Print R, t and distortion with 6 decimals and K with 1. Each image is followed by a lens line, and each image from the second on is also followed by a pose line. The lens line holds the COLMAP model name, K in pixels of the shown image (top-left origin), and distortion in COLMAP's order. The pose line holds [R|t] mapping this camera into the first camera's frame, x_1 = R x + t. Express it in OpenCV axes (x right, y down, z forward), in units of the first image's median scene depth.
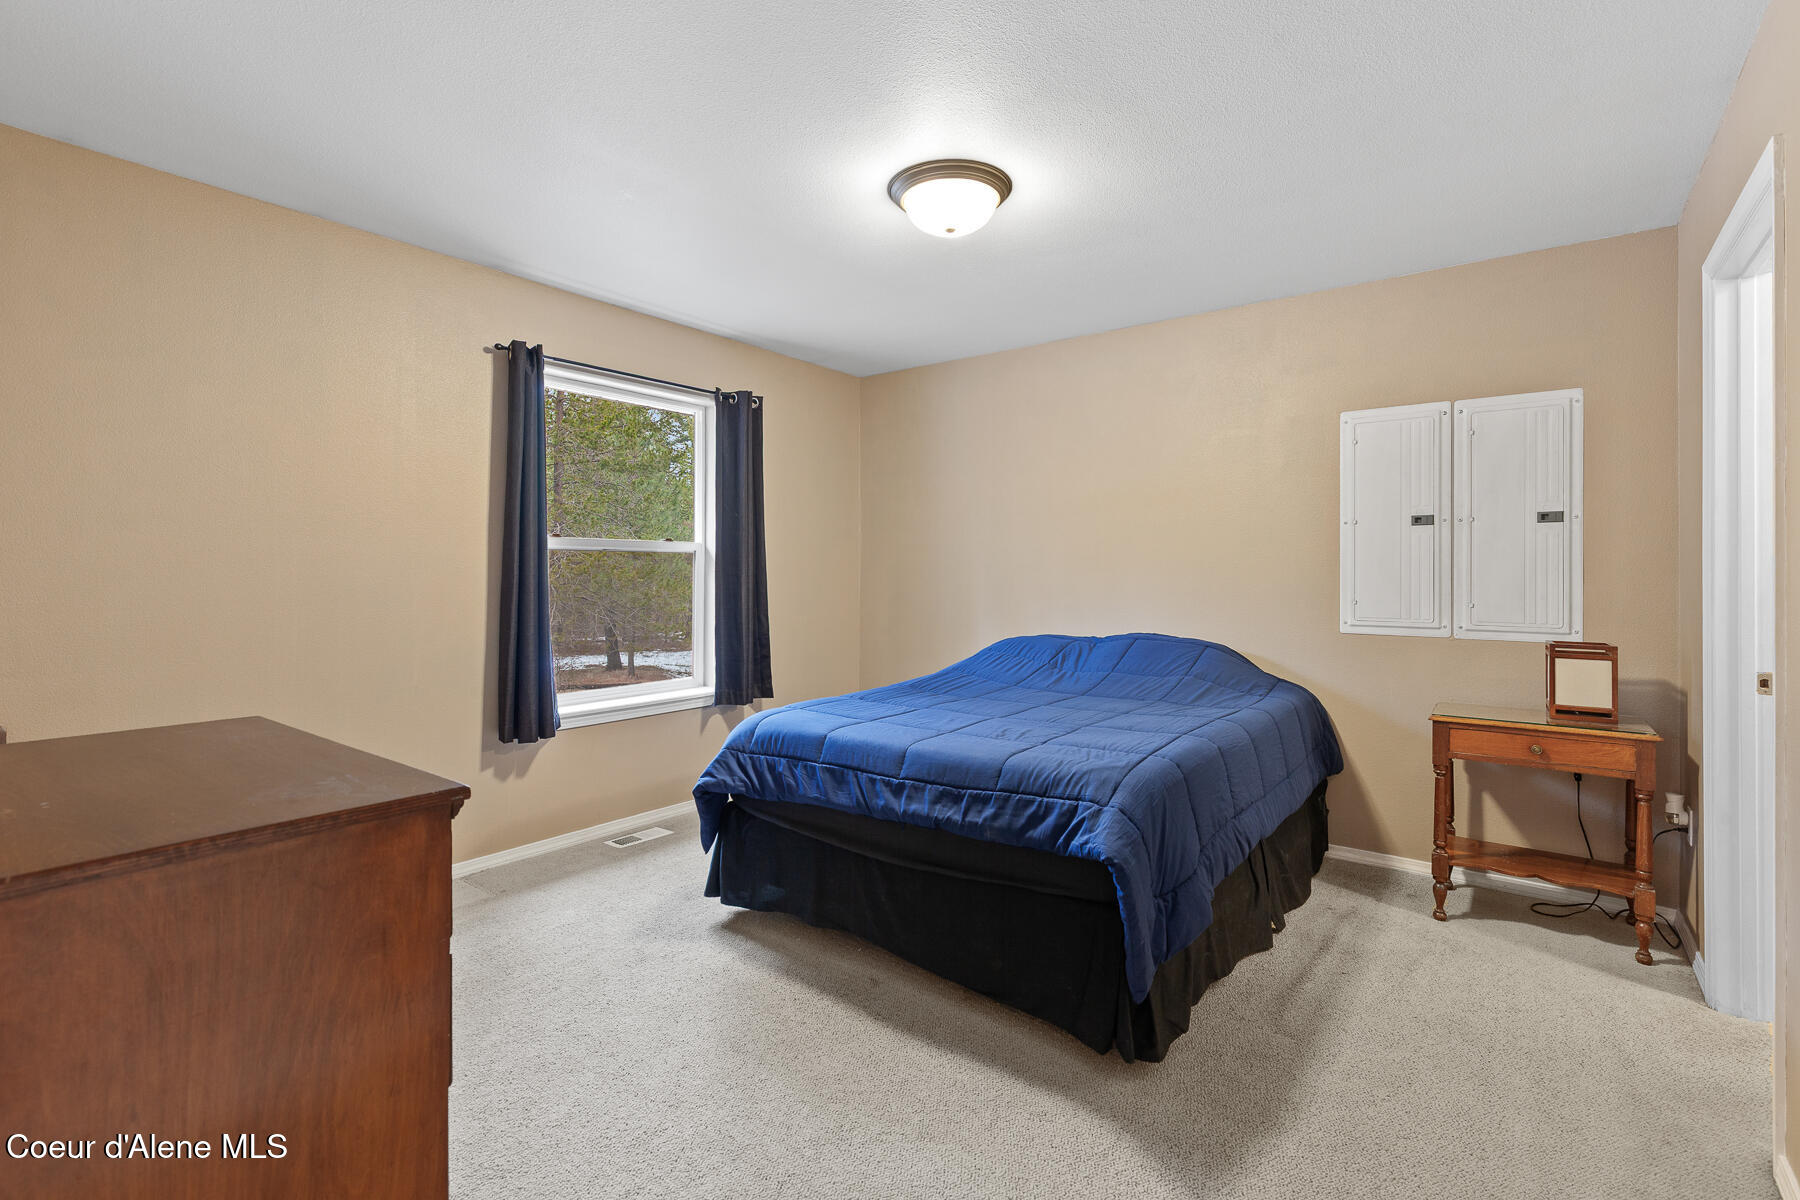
lens RADIAL K [[825.9, 0, 893.4], [0, 825.9, 569.8], [0, 0, 1]] dist [0.010256, 0.001413]
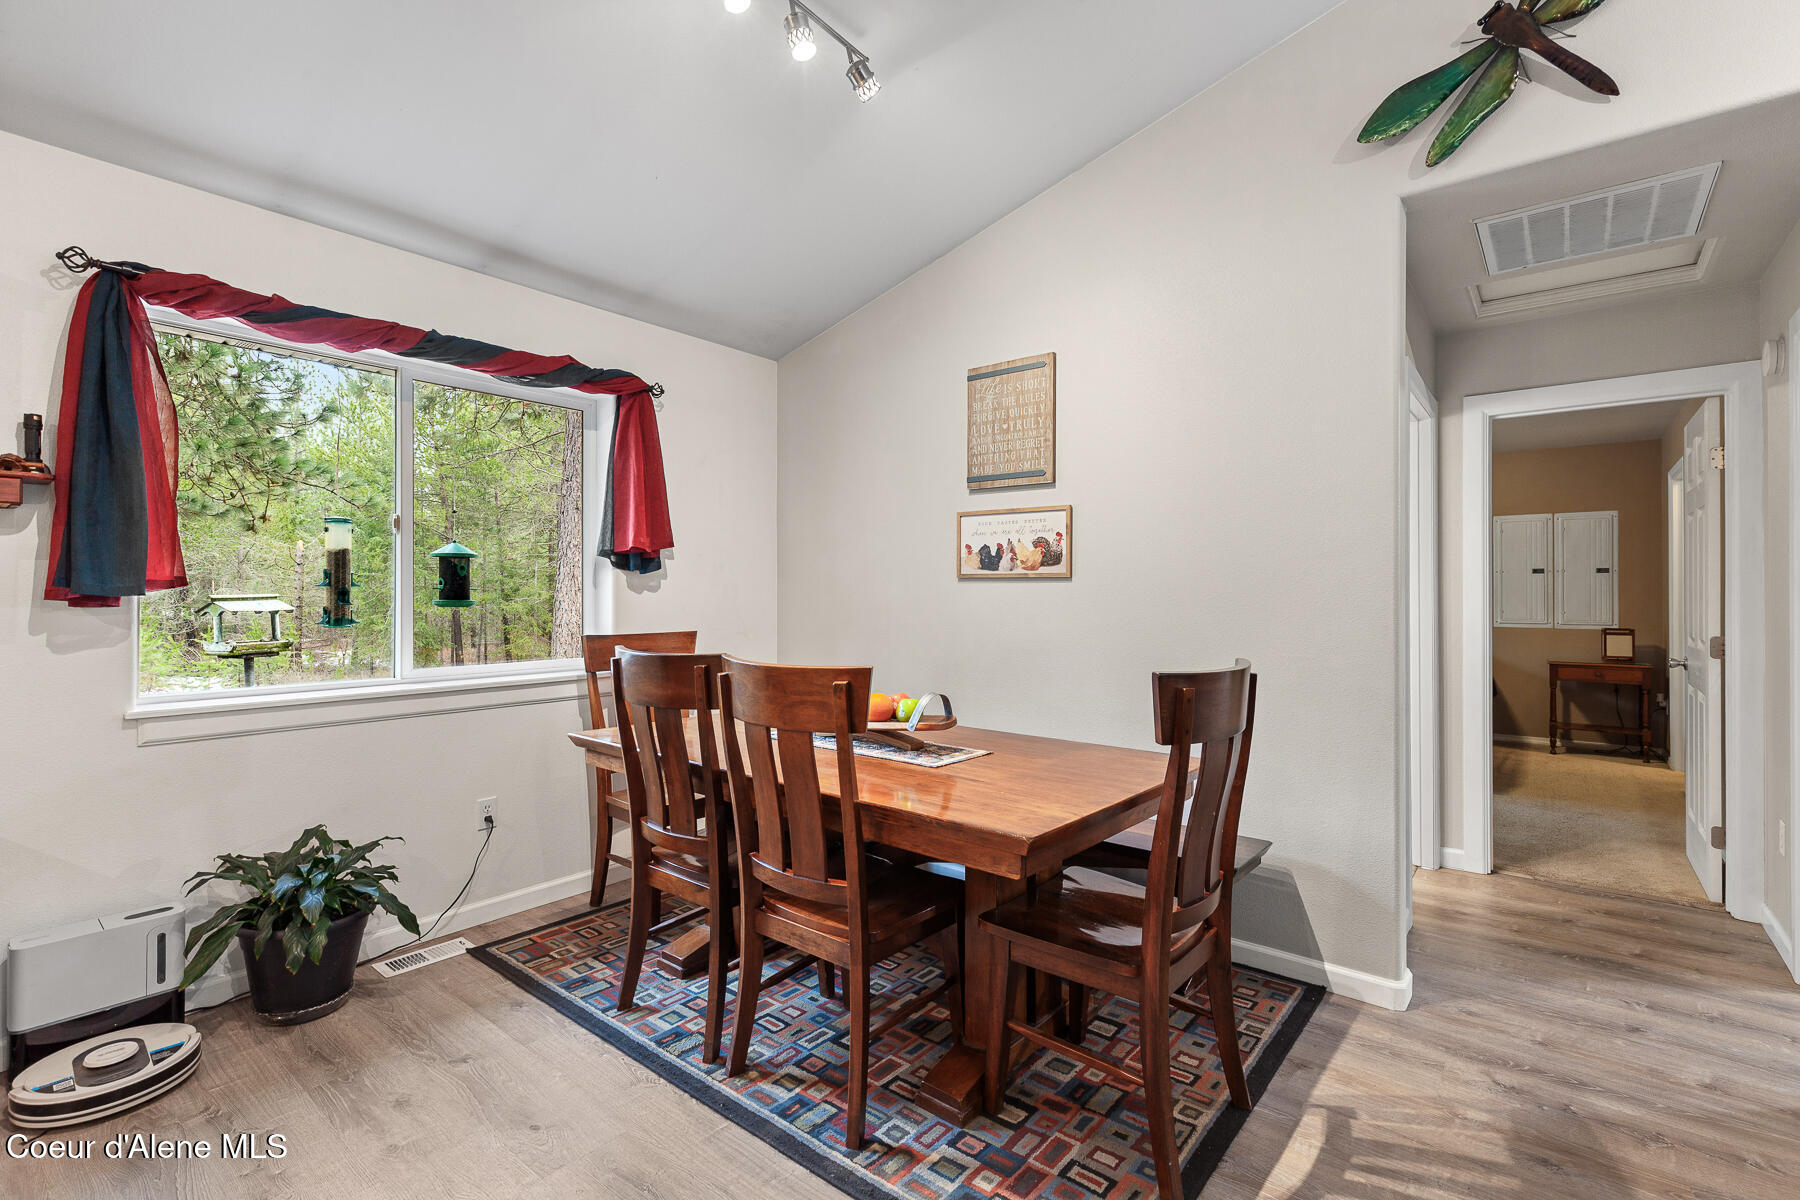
lens RADIAL K [[825.9, 0, 897.0], [0, 825.9, 591.4], [0, 0, 1]] dist [0.010256, 0.001413]
pose [[0.999929, -0.000280, -0.011929, -1.055491], [0.000226, 0.999989, -0.004584, -0.000181], [0.011930, 0.004581, 0.999918, -1.228034]]
